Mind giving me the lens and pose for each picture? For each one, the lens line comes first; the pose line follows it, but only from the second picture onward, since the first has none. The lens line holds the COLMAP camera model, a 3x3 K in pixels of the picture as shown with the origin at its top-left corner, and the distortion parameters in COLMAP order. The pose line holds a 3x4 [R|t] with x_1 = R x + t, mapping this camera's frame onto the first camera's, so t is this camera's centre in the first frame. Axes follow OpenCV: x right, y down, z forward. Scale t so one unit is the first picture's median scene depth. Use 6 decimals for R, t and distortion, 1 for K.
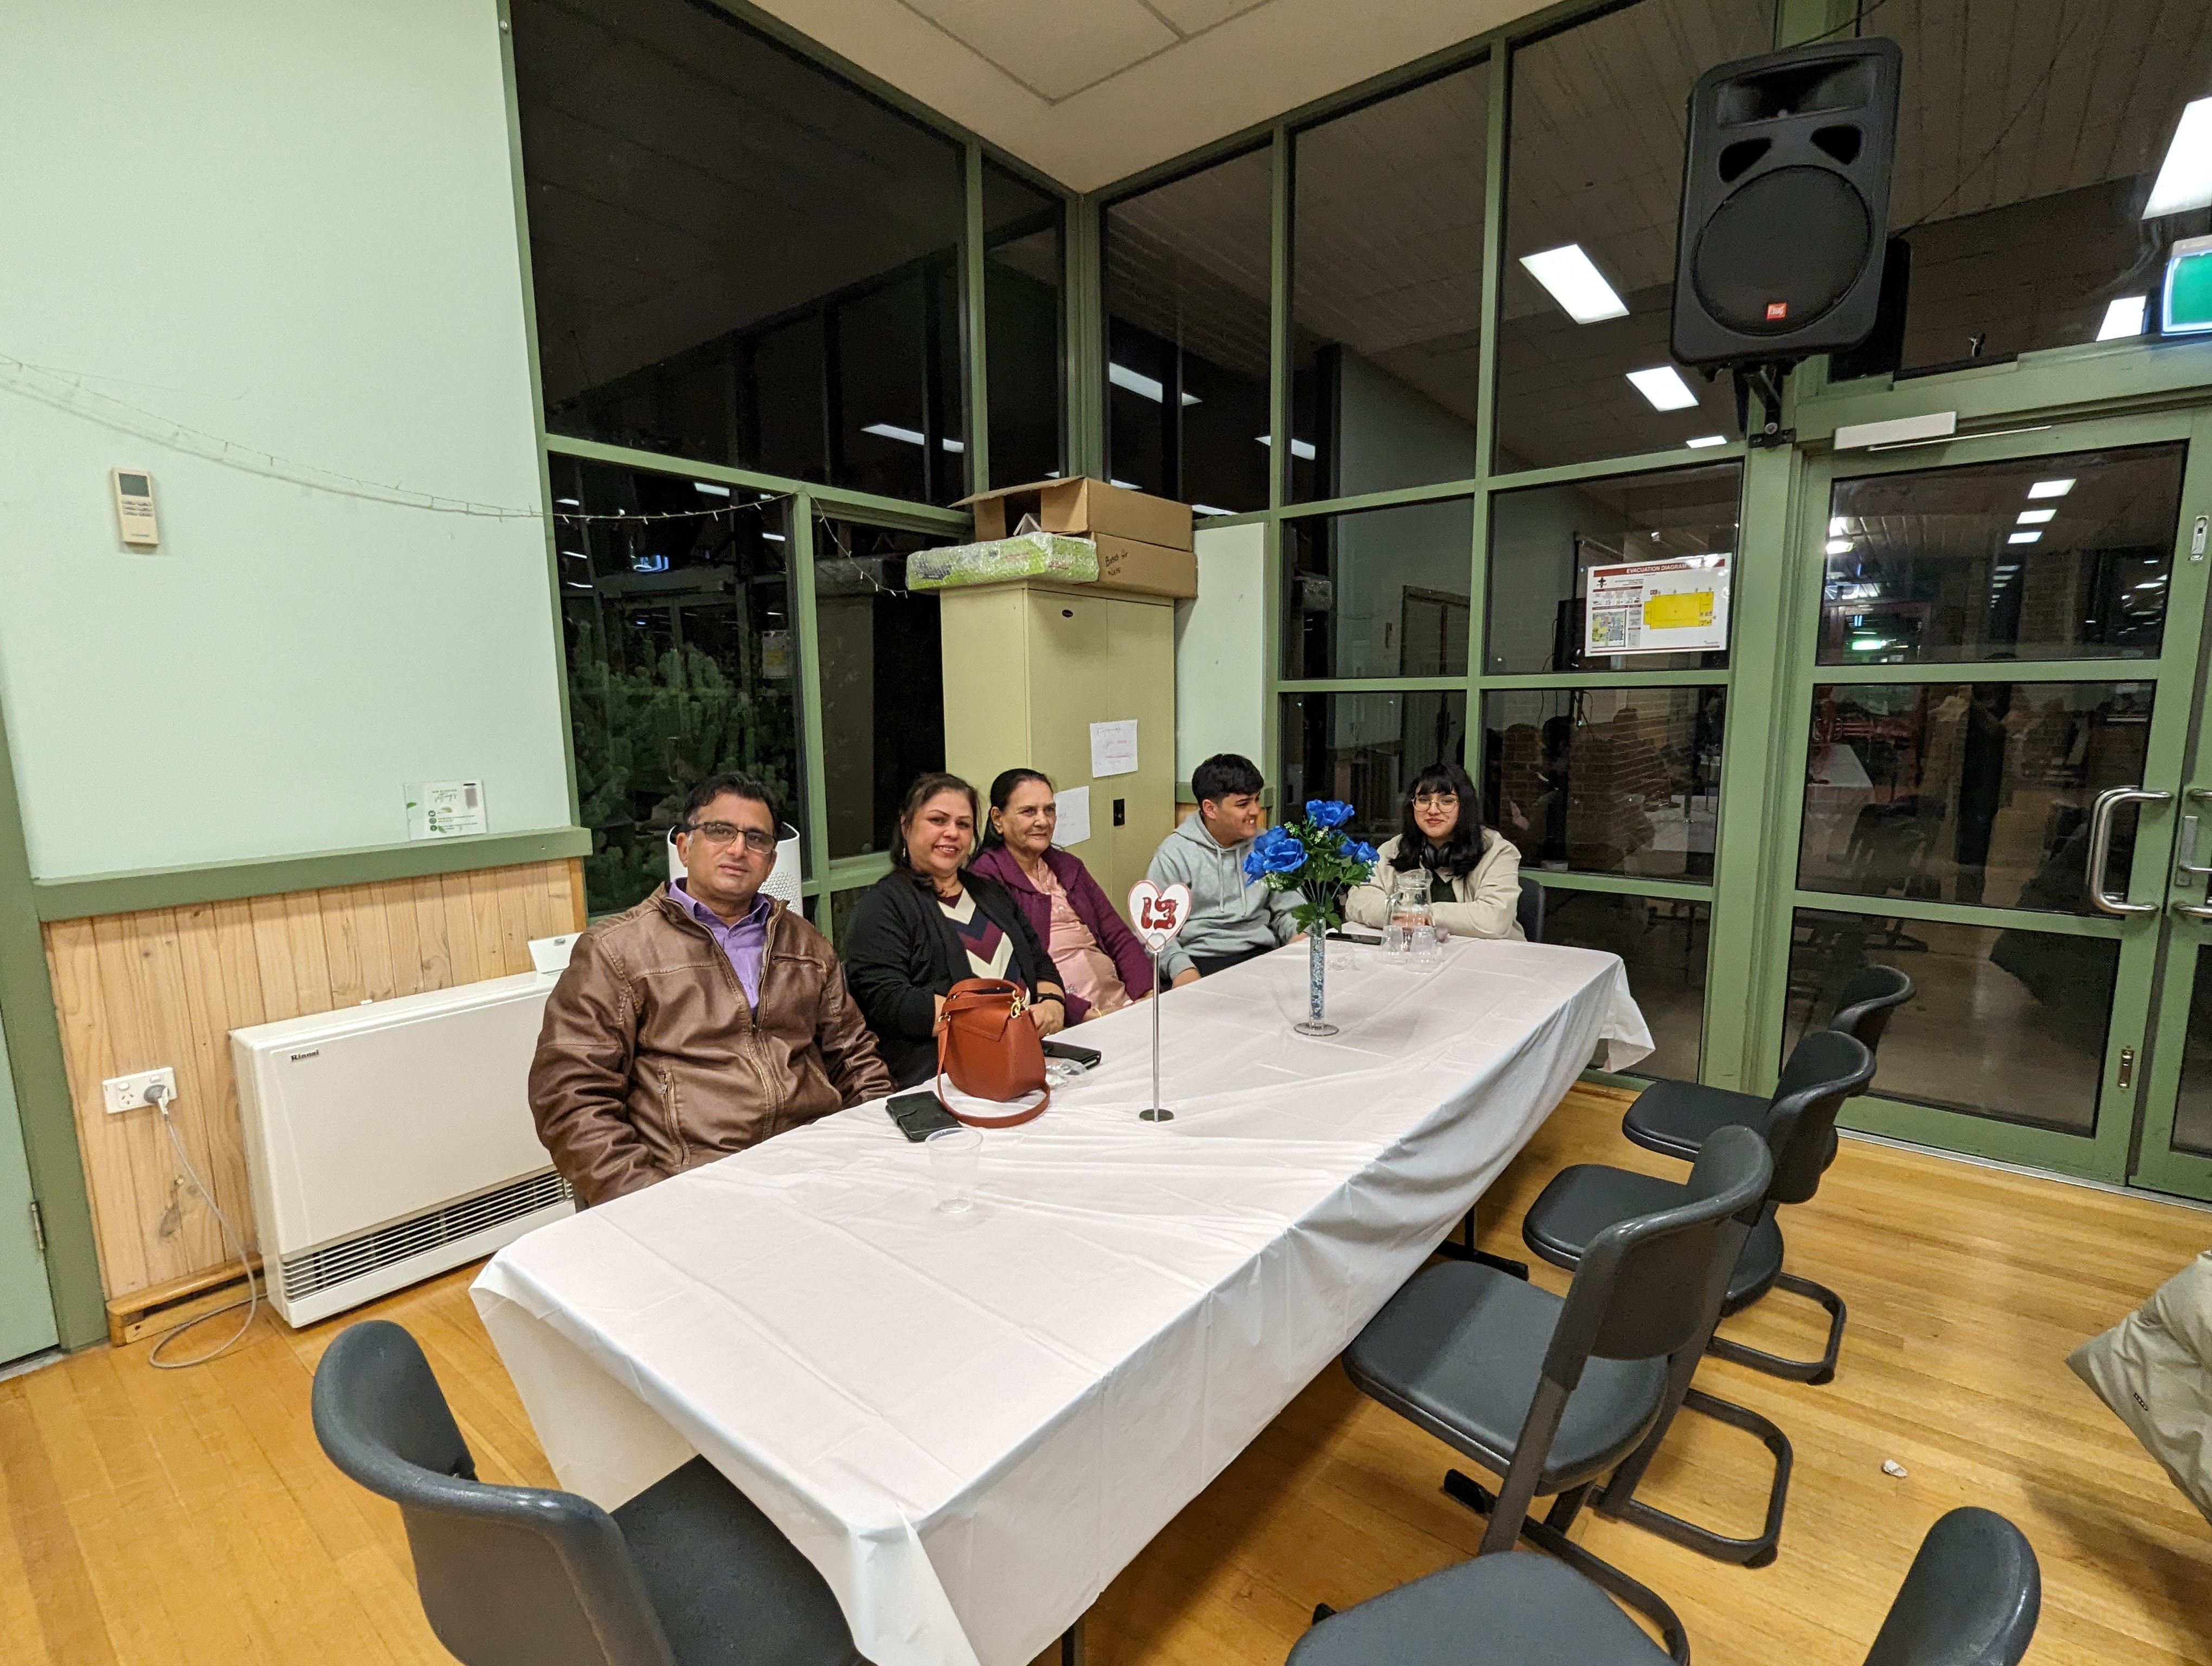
lens RADIAL K [[1042.3, 0, 1104.9], [0, 1042.3, 844.0], [0, 0, 1]] dist [-0.000631, -0.001989]
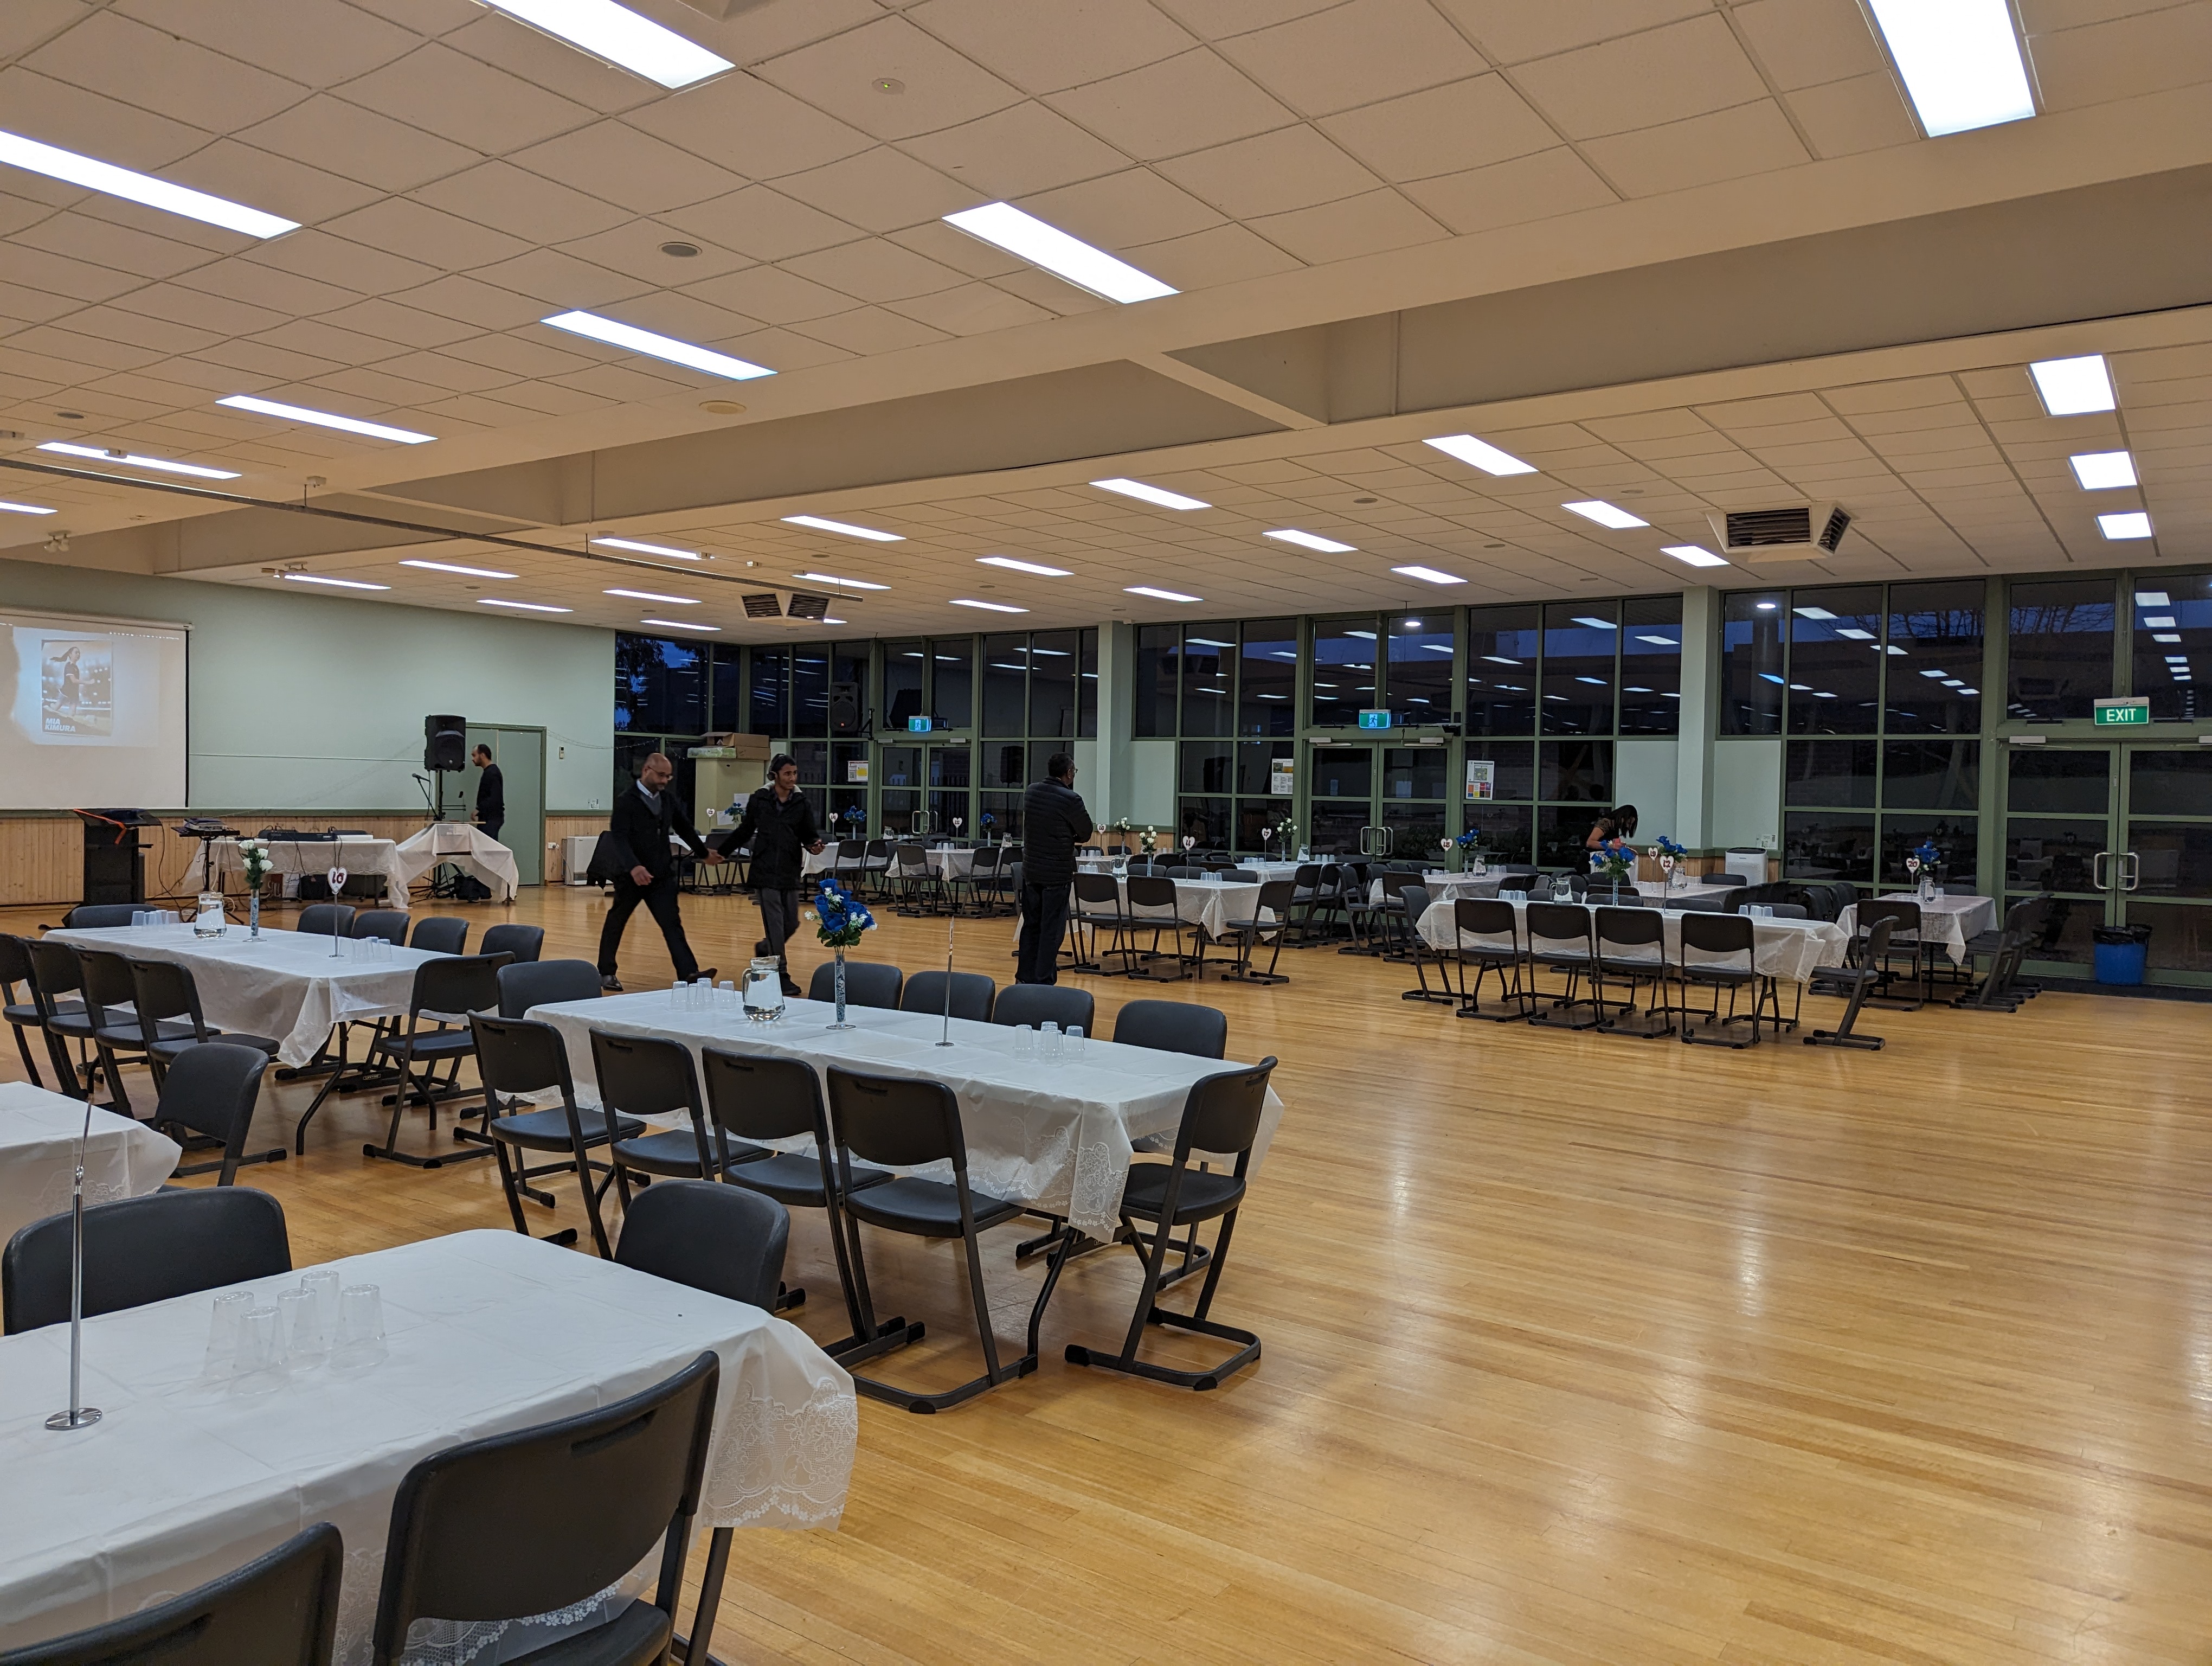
lens RADIAL K [[1581.6, 0, 1056.9], [0, 1581.6, 817.3], [0, 0, 1]] dist [0.015399, -0.006968]
pose [[0.998858, 0.036118, 0.031280, 1.041466], [-0.031938, 0.991626, -0.125129, 0.689426], [-0.035537, 0.123988, 0.991647, -5.023384]]
